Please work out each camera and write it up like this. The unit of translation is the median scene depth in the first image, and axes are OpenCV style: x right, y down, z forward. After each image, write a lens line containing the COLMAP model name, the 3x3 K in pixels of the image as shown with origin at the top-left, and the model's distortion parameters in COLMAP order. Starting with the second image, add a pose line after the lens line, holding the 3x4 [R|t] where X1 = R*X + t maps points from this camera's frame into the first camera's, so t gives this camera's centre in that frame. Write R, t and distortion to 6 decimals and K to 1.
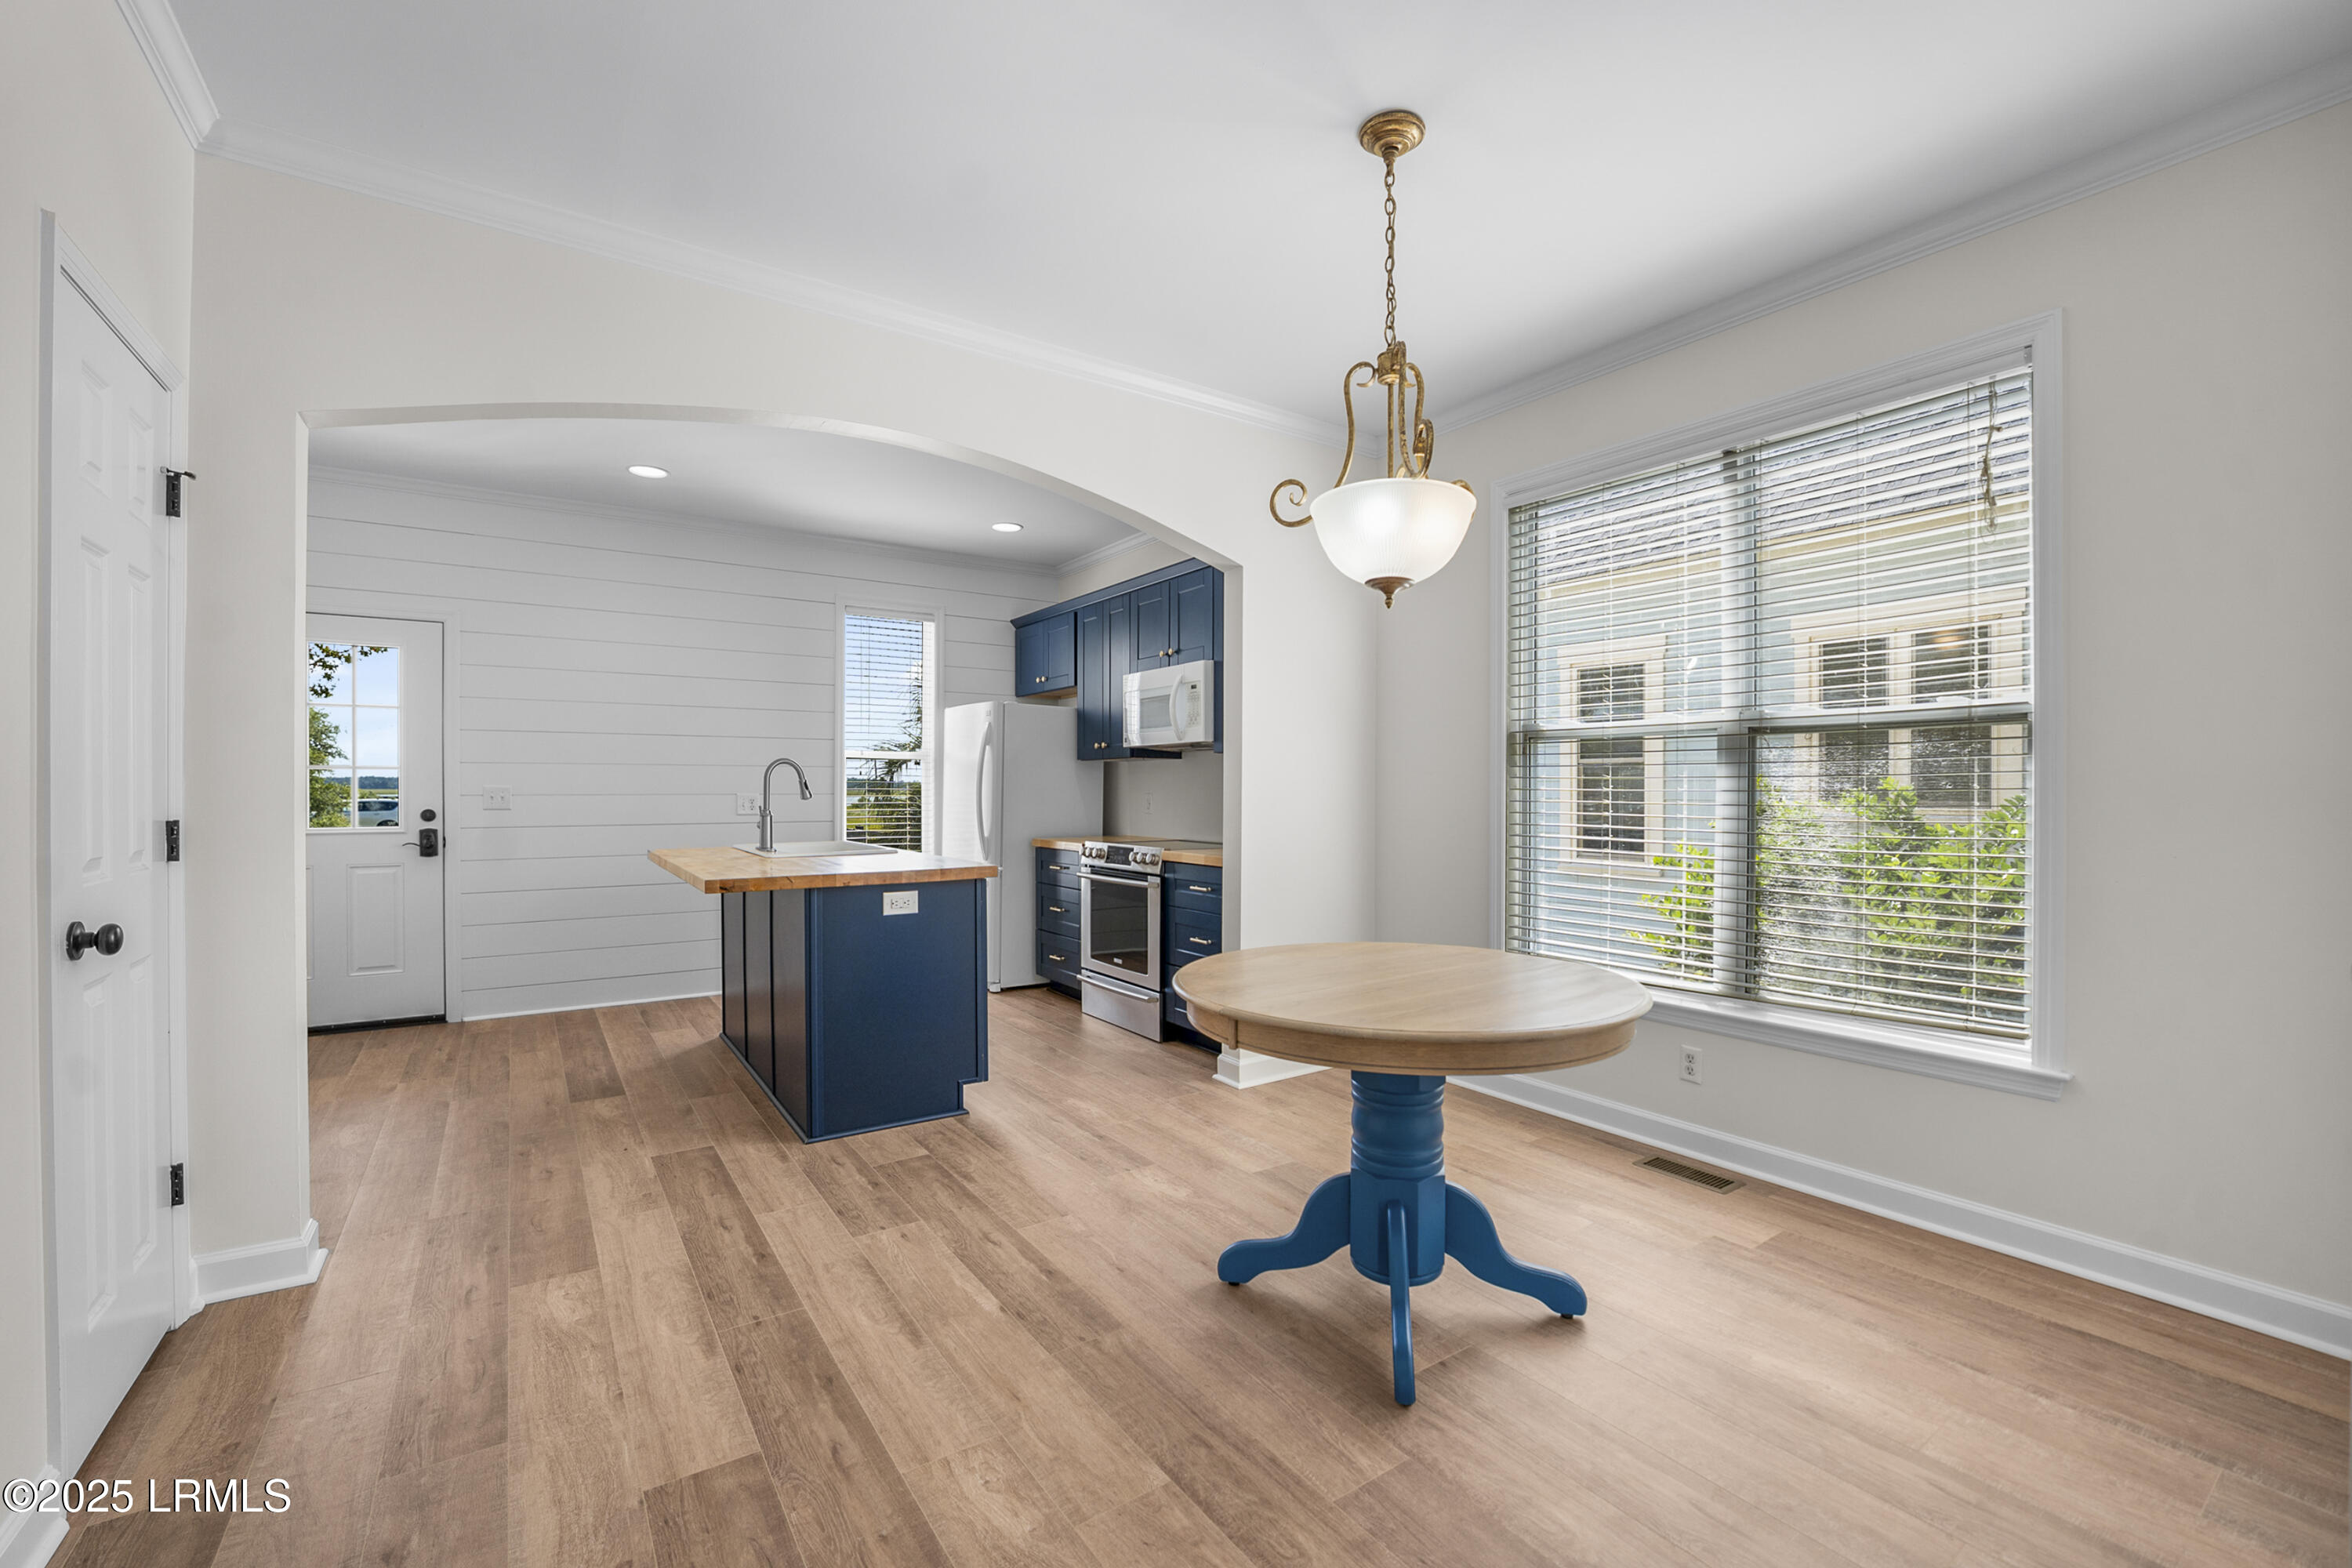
lens RADIAL K [[980.3, 0, 1177.1], [0, 980.3, 788.3], [0, 0, 1]] dist [-0.030250, 0.004596]
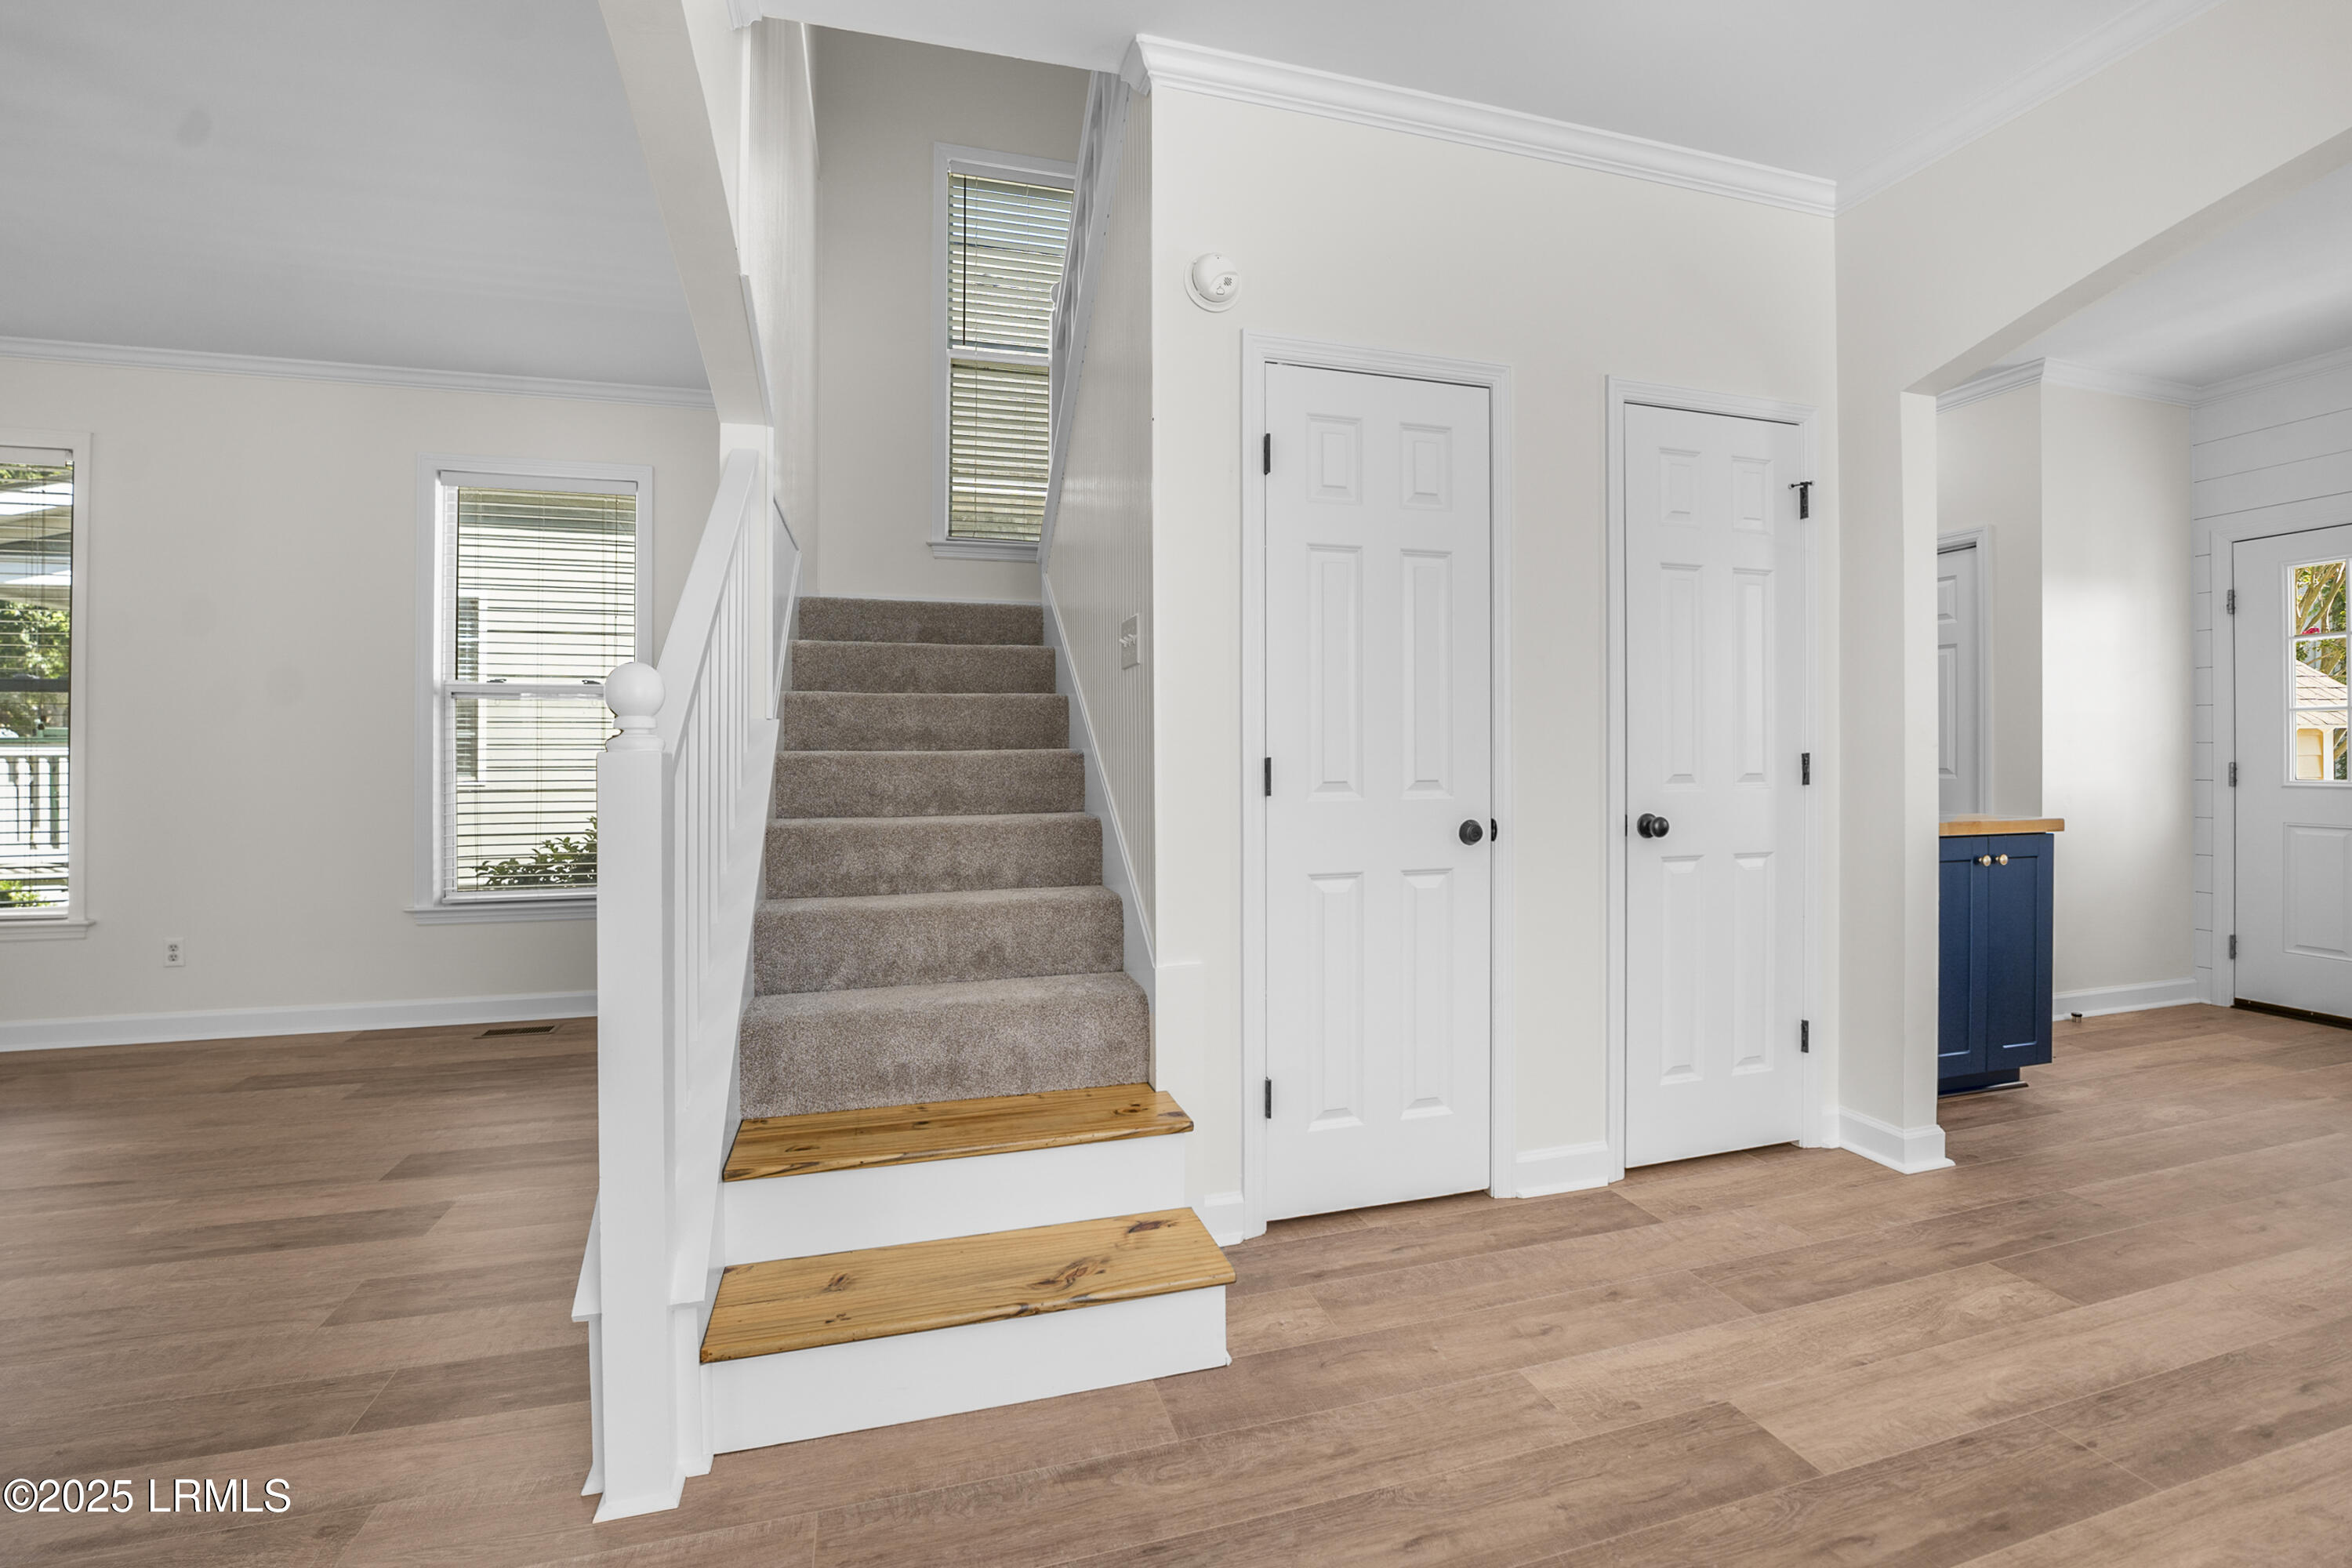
lens RADIAL K [[980.3, 0, 1164.9], [0, 980.3, 742.2], [0, 0, 1]] dist [-0.030250, 0.004596]
pose [[-0.318076, -0.009005, -0.948022, 0.438256], [0.004927, 0.999926, -0.011151, 0.018882], [0.948052, -0.008217, -0.318008, 0.527169]]
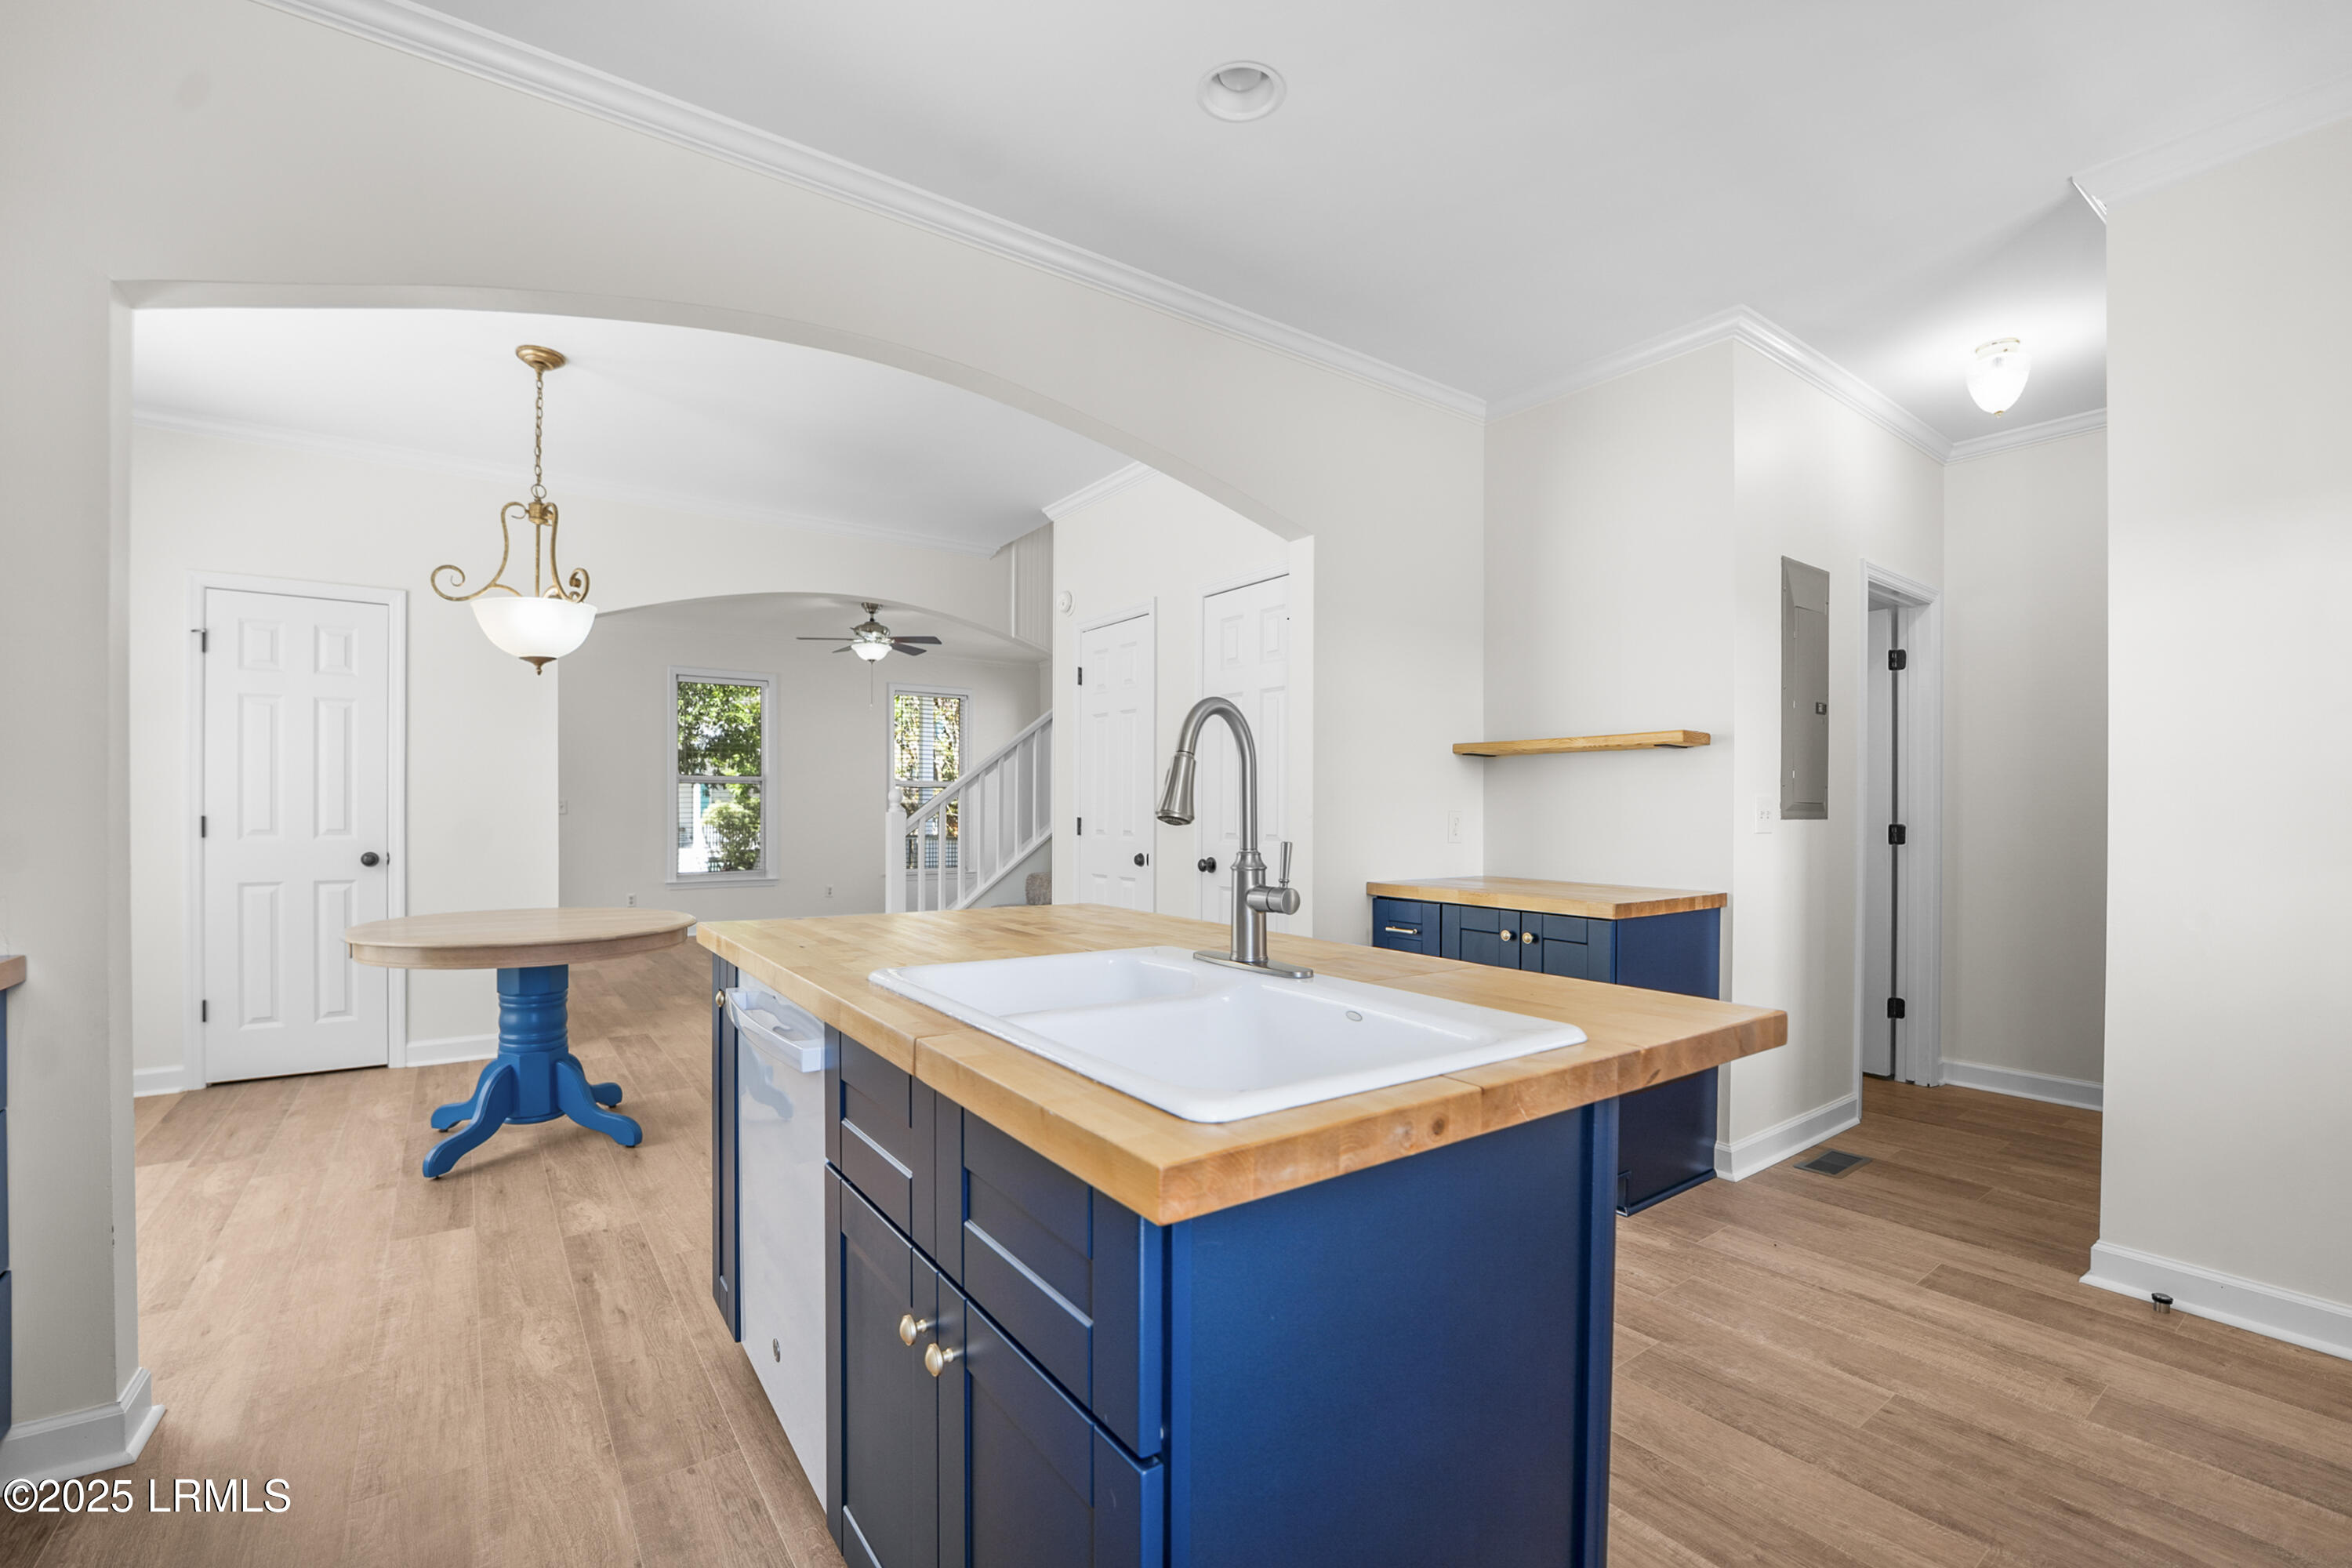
lens RADIAL K [[980.3, 0, 1170.9], [0, 980.3, 814.6], [0, 0, 1]] dist [-0.030250, 0.004596]
pose [[-0.999770, -0.007177, -0.020192, -0.700342], [-0.007271, 0.999963, 0.004595, 0.012556], [0.020159, 0.004741, -0.999786, 2.440743]]
